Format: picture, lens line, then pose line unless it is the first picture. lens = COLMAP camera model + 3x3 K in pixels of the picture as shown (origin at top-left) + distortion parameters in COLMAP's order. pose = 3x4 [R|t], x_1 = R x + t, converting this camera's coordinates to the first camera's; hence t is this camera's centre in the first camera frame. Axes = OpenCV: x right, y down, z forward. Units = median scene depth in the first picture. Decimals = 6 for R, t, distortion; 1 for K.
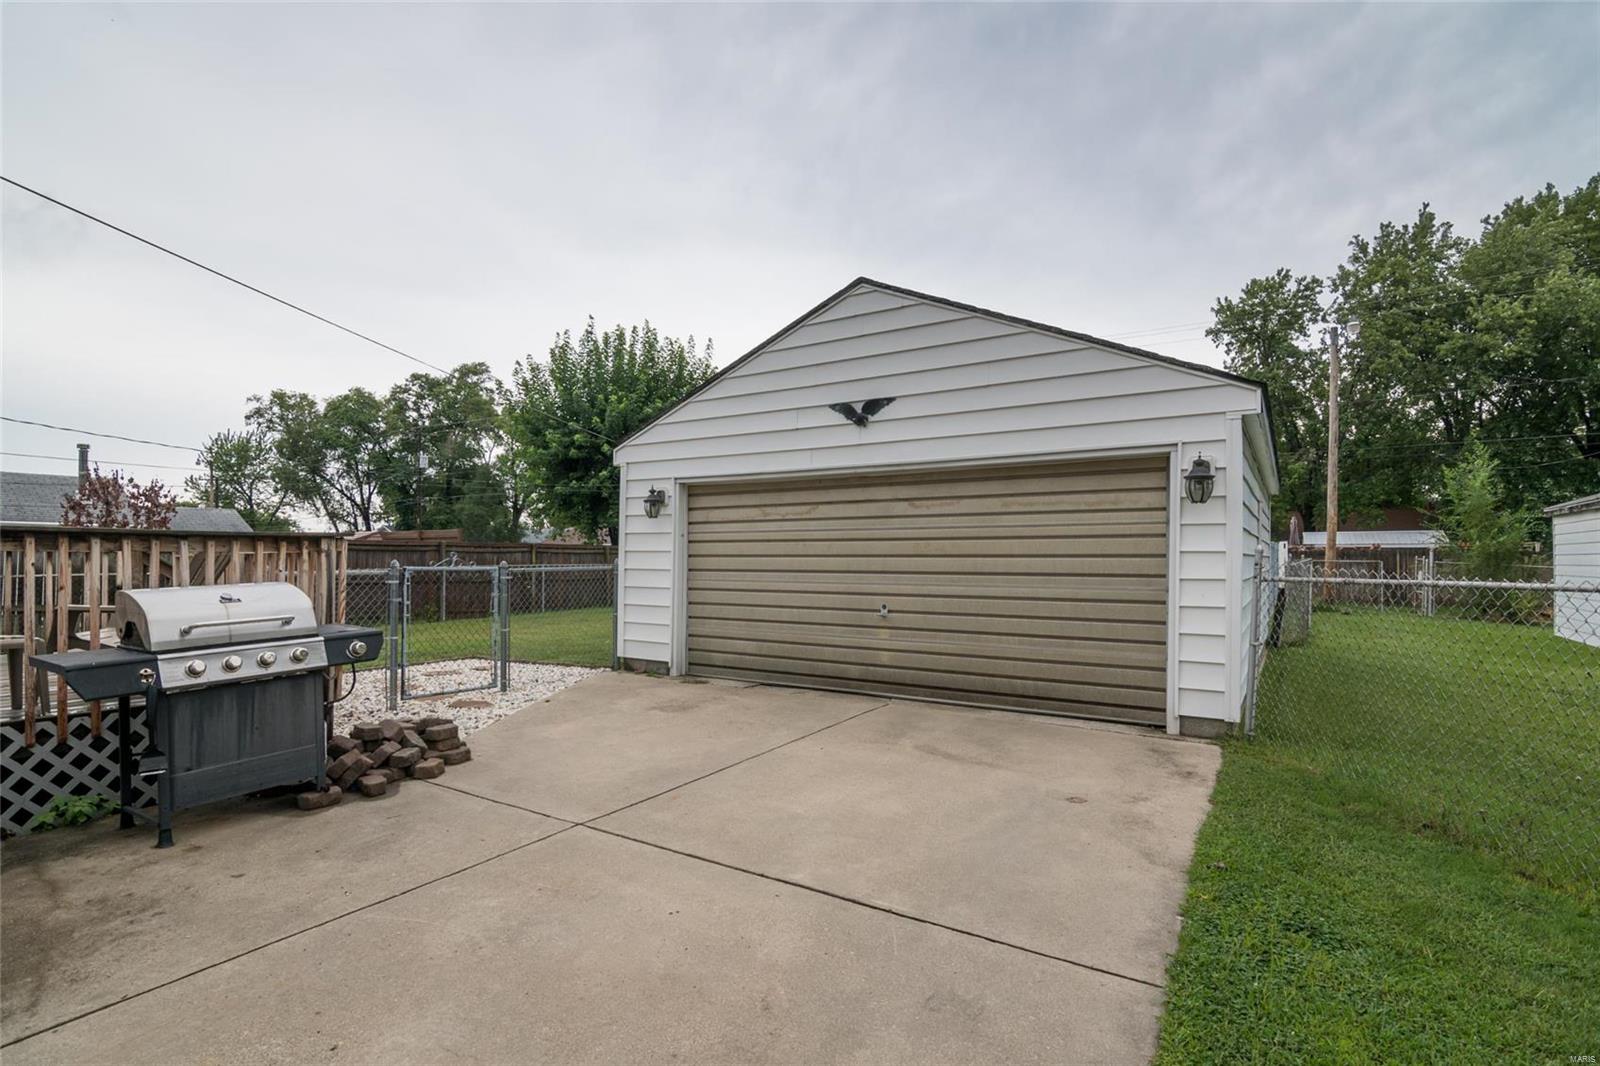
lens RADIAL K [[776.7, 0, 752.4], [0, 776.7, 555.9], [0, 0, 1]] dist [-0.017595, -0.001394]
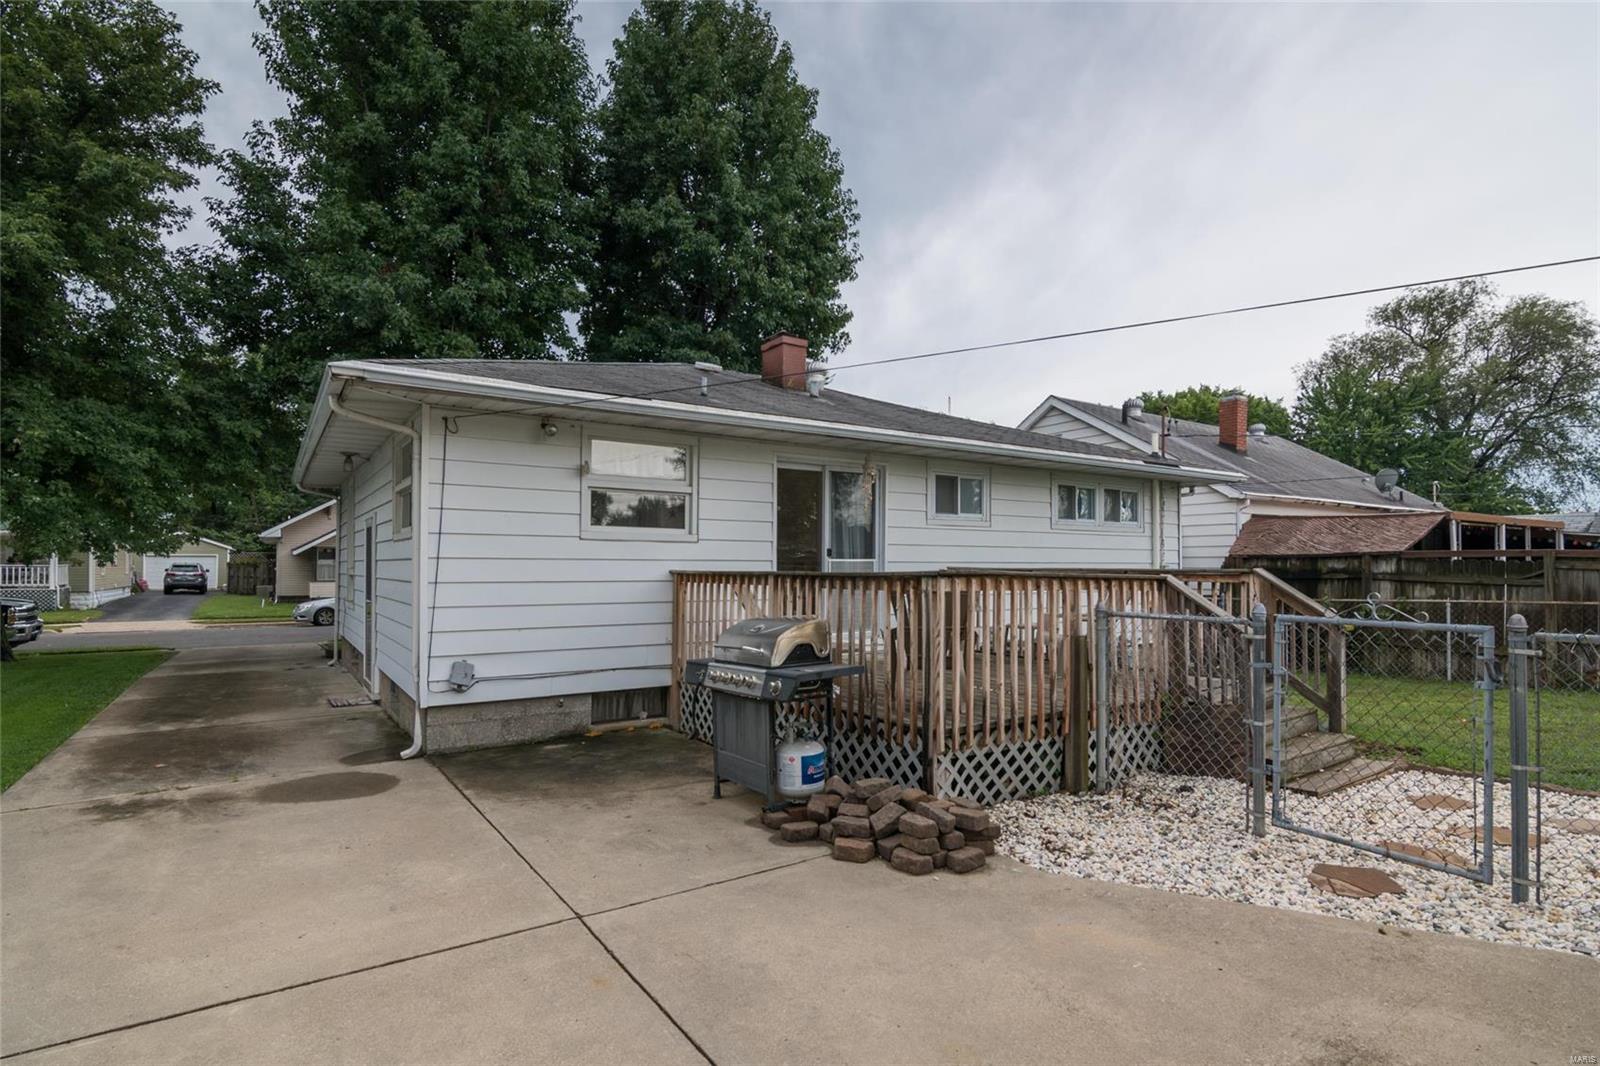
lens RADIAL K [[776.7, 0, 782.8], [0, 776.7, 538.9], [0, 0, 1]] dist [-0.017595, -0.001394]
pose [[-0.358328, -0.036768, -0.932871, 0.575790], [0.001739, 0.999196, -0.040050, -0.047008], [0.933594, -0.015973, -0.357976, 1.697091]]
